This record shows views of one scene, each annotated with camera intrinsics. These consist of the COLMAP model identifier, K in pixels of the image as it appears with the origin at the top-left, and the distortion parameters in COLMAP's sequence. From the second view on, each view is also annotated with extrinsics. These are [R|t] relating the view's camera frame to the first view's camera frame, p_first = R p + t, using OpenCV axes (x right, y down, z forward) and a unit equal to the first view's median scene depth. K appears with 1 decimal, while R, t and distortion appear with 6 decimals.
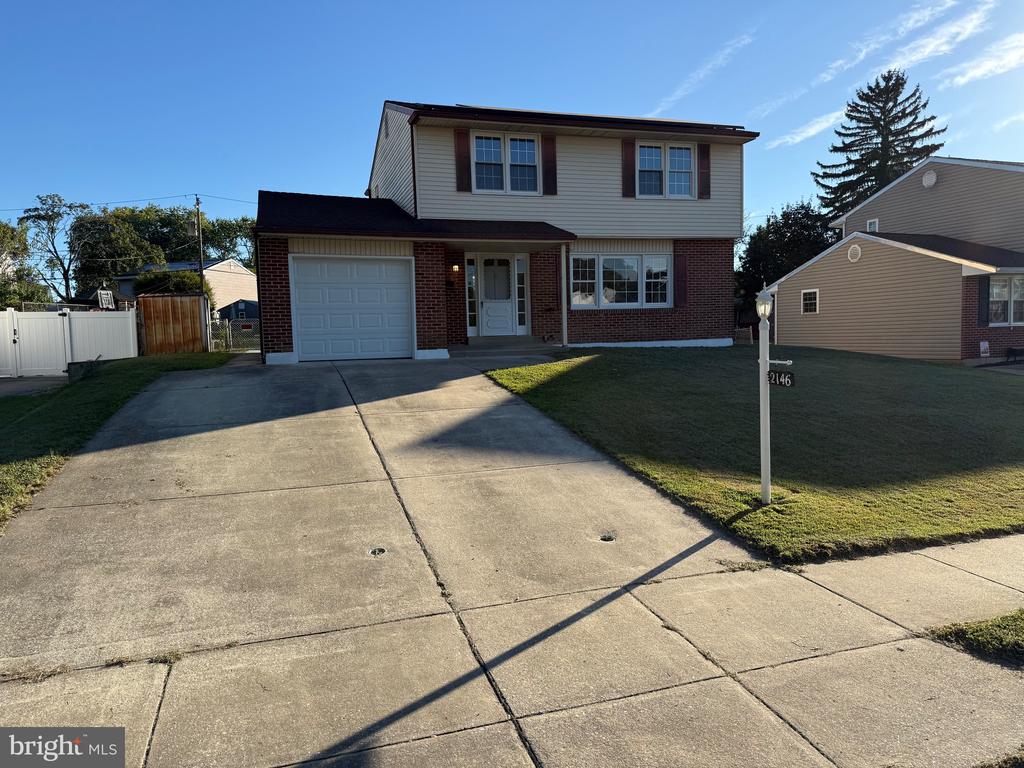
lens RADIAL K [[695.5, 0, 492.9], [0, 695.5, 382.7], [0, 0, 1]] dist [0.085934, -0.174145]
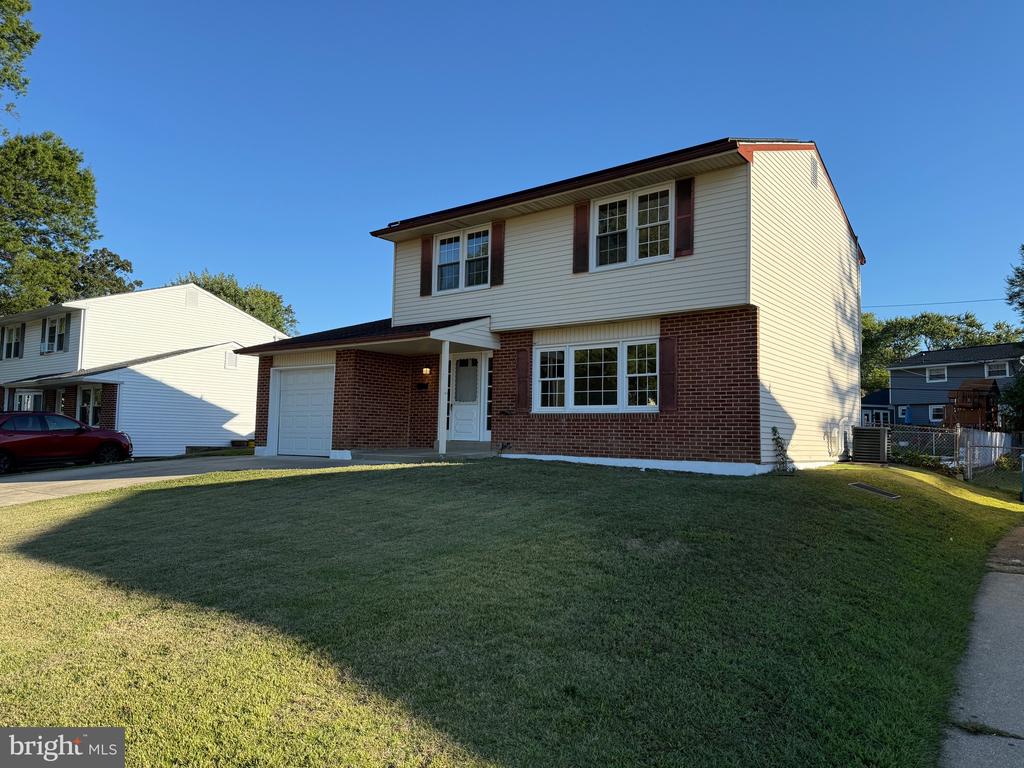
lens RADIAL K [[720.5, 0, 512.0], [0, 720.5, 384.0], [0, 0, 1]] dist [0.087823, -0.096605]
pose [[0.566884, -0.021895, -0.823506, 0.772774], [-0.089241, 0.992132, -0.087810, -0.059076], [0.818949, 0.123269, 0.560470, 0.469826]]
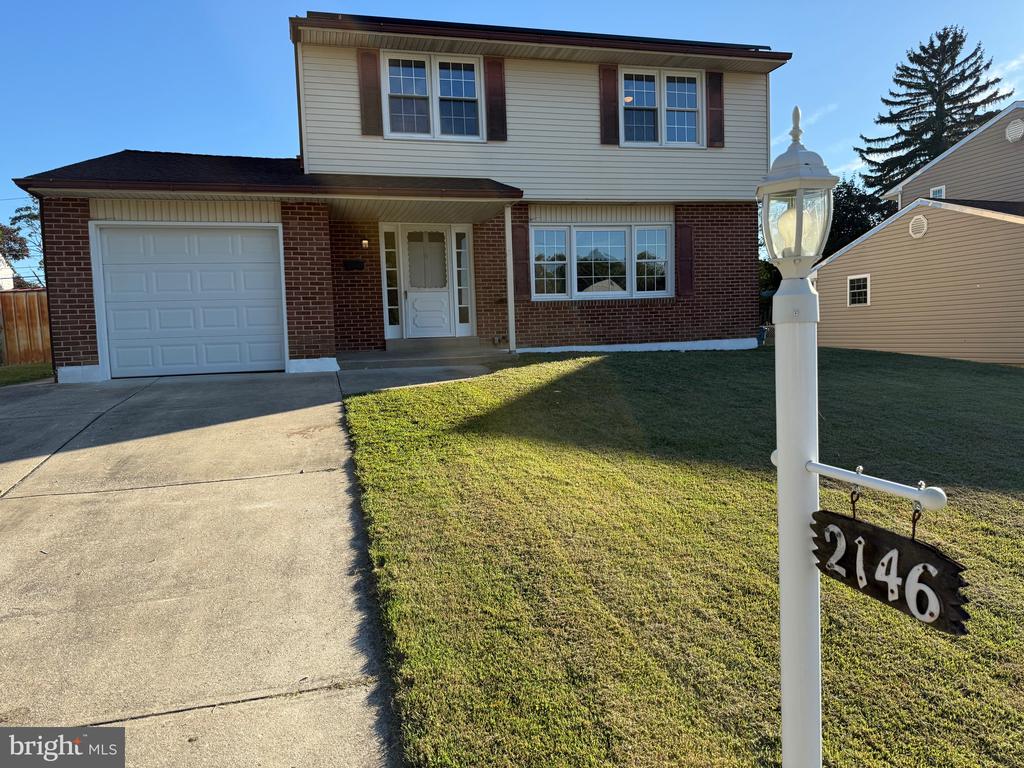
lens RADIAL K [[704.9, 0, 492.8], [0, 704.9, 389.4], [0, 0, 1]] dist [0.051350, -0.092042]
pose [[0.999162, -0.005895, -0.040503, 0.095878], [0.006217, 0.999950, 0.007837, -0.017294], [0.040455, -0.008082, 0.999149, 0.246461]]
